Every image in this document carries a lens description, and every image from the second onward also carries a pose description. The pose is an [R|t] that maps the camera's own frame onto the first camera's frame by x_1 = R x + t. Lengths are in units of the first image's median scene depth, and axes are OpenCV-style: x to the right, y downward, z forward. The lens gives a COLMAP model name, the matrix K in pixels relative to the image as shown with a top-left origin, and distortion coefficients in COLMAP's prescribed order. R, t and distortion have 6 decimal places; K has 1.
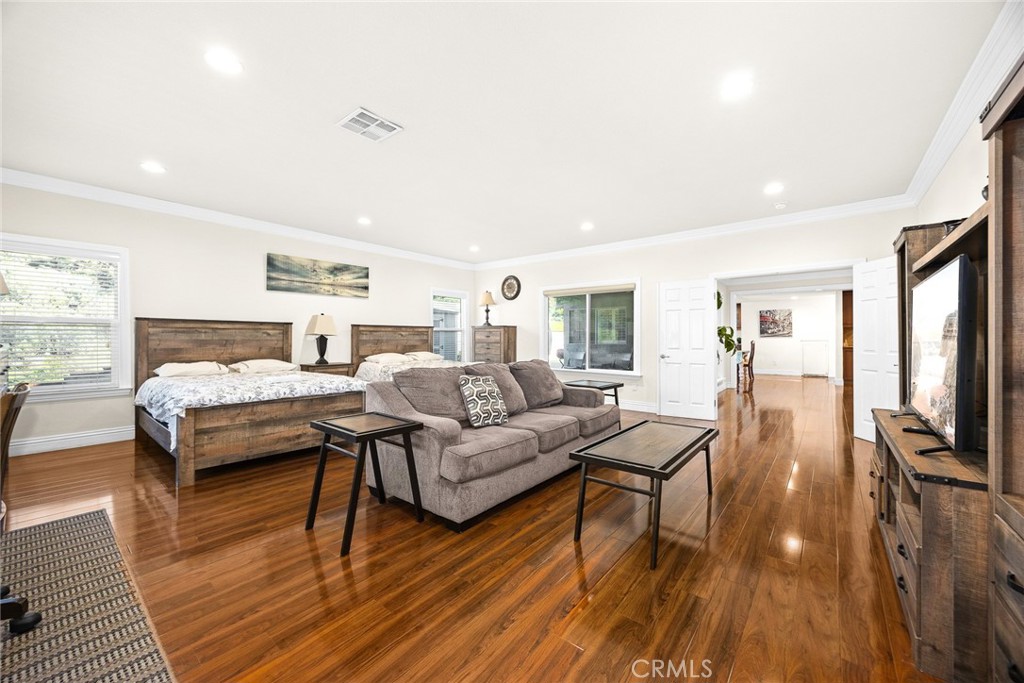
lens RADIAL K [[395.0, 0, 510.0], [0, 395.0, 338.4], [0, 0, 1]] dist [-0.004342, 0.000096]
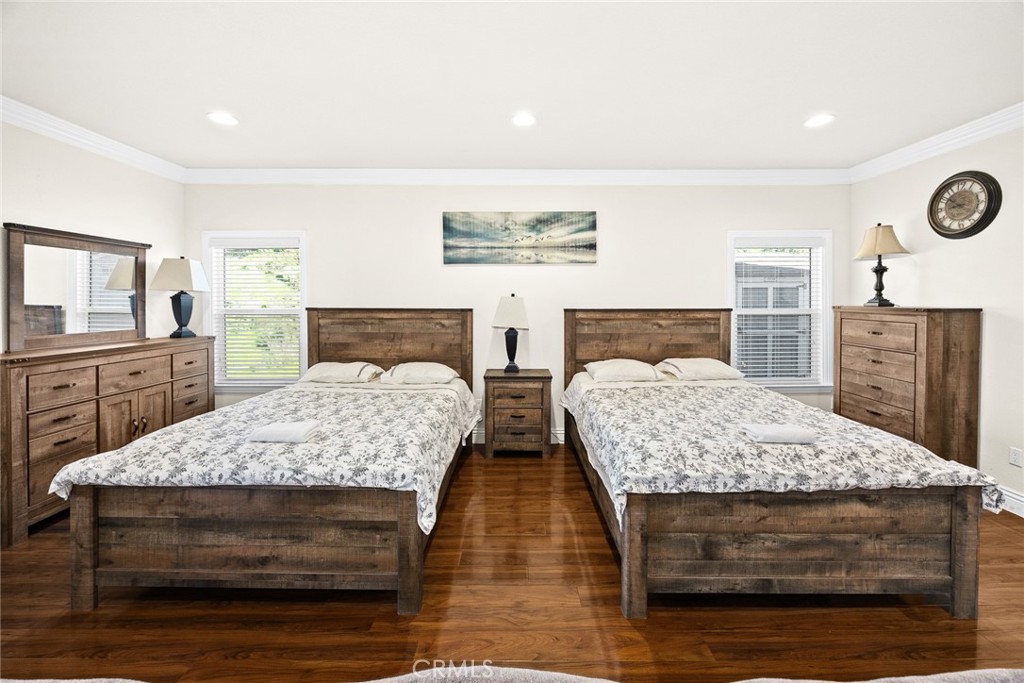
lens RADIAL K [[395.0, 0, 525.1], [0, 395.0, 306.8], [0, 0, 1]] dist [-0.004342, 0.000096]
pose [[0.637170, 0.012760, -0.770618, 0.033957], [0.000264, 0.999859, 0.016774, -0.049986], [0.770723, -0.010891, 0.637077, 0.576884]]
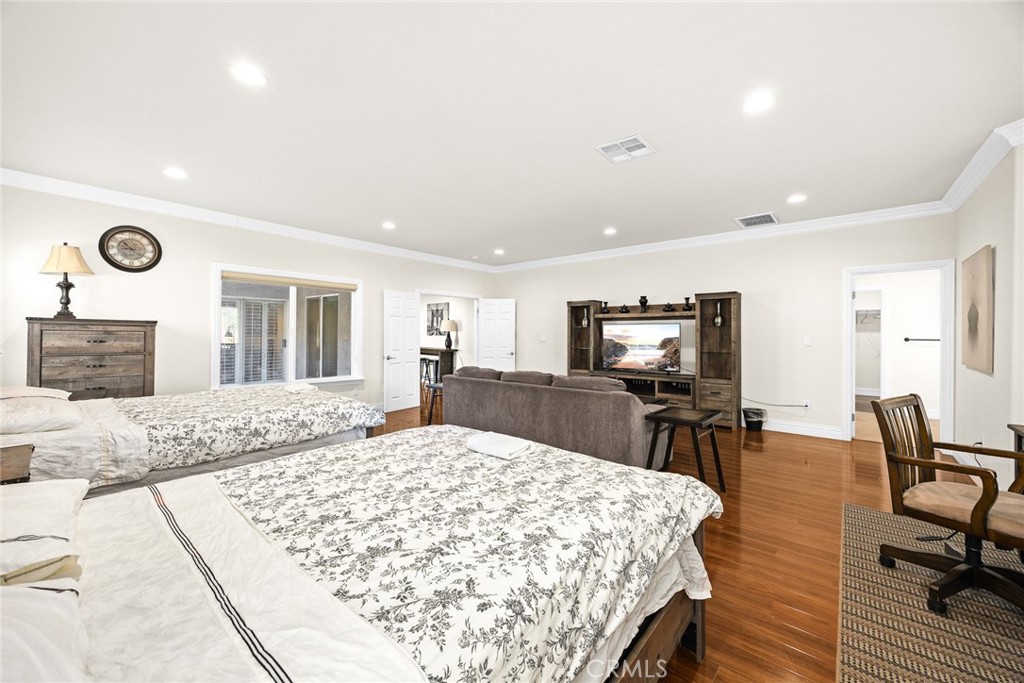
lens RADIAL K [[395.0, 0, 514.3], [0, 395.0, 334.7], [0, 0, 1]] dist [-0.004342, 0.000096]
pose [[0.010663, 0.000323, 0.999943, -0.671654], [0.000460, 1.000000, -0.000328, -0.016099], [-0.999943, 0.000463, 0.010663, 0.619189]]
